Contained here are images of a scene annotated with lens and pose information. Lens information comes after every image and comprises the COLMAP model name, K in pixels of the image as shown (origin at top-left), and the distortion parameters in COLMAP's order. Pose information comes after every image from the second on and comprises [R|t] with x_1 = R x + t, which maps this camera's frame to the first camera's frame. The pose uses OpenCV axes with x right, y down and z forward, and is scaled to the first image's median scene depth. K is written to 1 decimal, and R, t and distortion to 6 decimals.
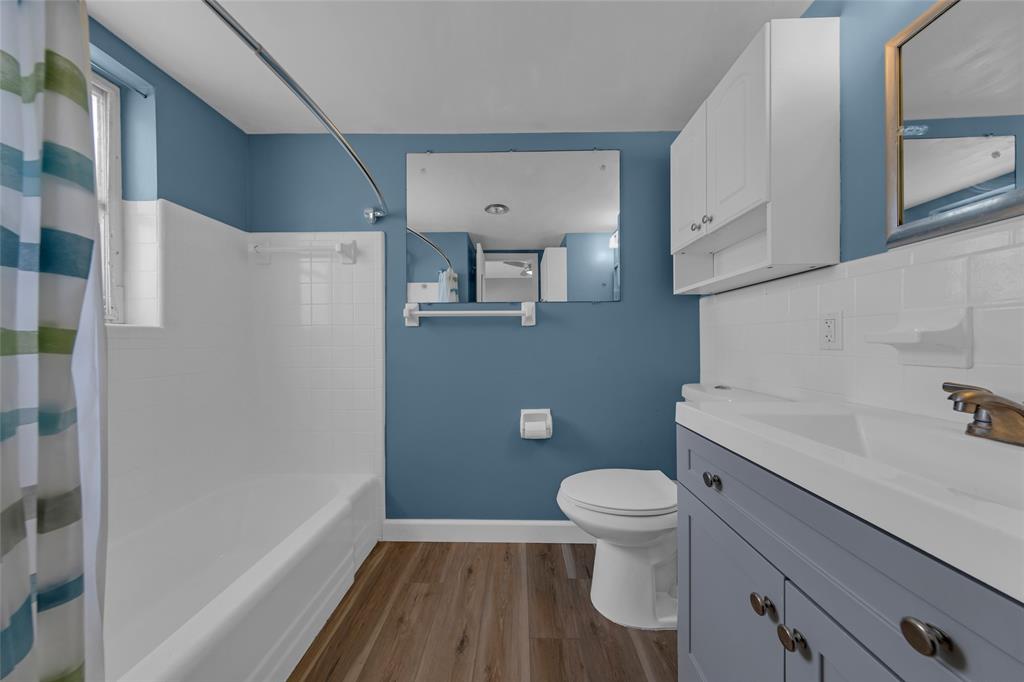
lens RADIAL K [[353.5, 0, 507.8], [0, 353.5, 340.2], [0, 0, 1]] dist [0.009745, 0.000209]
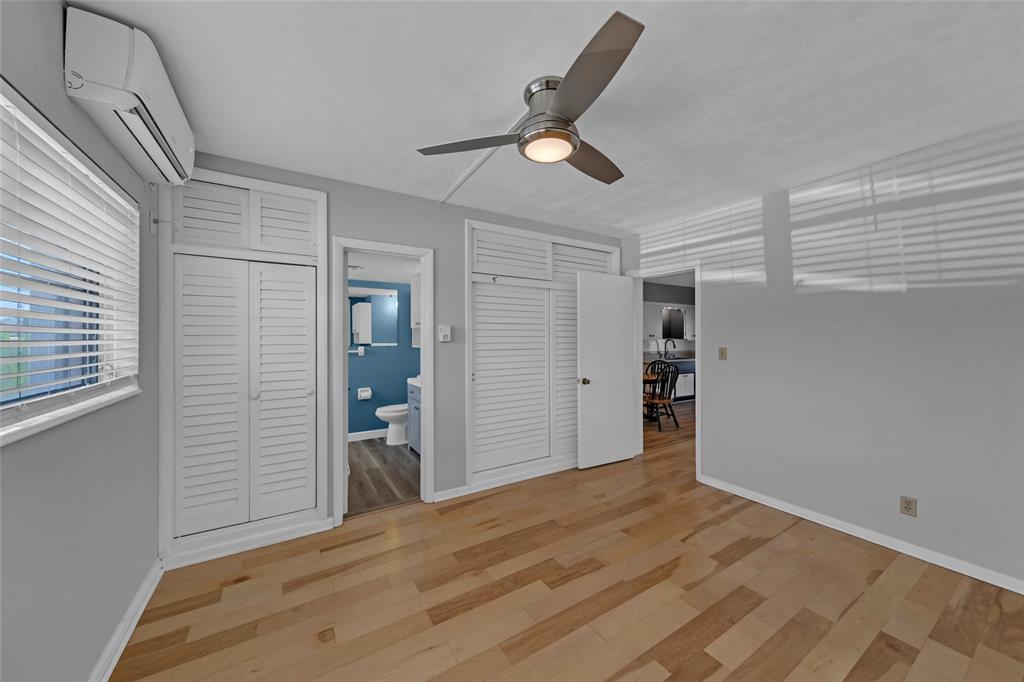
lens RADIAL K [[370.1, 0, 516.7], [0, 370.1, 334.0], [0, 0, 1]] dist [0.006600, -0.001341]
pose [[0.838671, -0.001159, 0.544637, -0.470854], [0.008599, 0.999901, -0.011114, -0.164527], [-0.544571, 0.014005, 0.838598, -1.921330]]
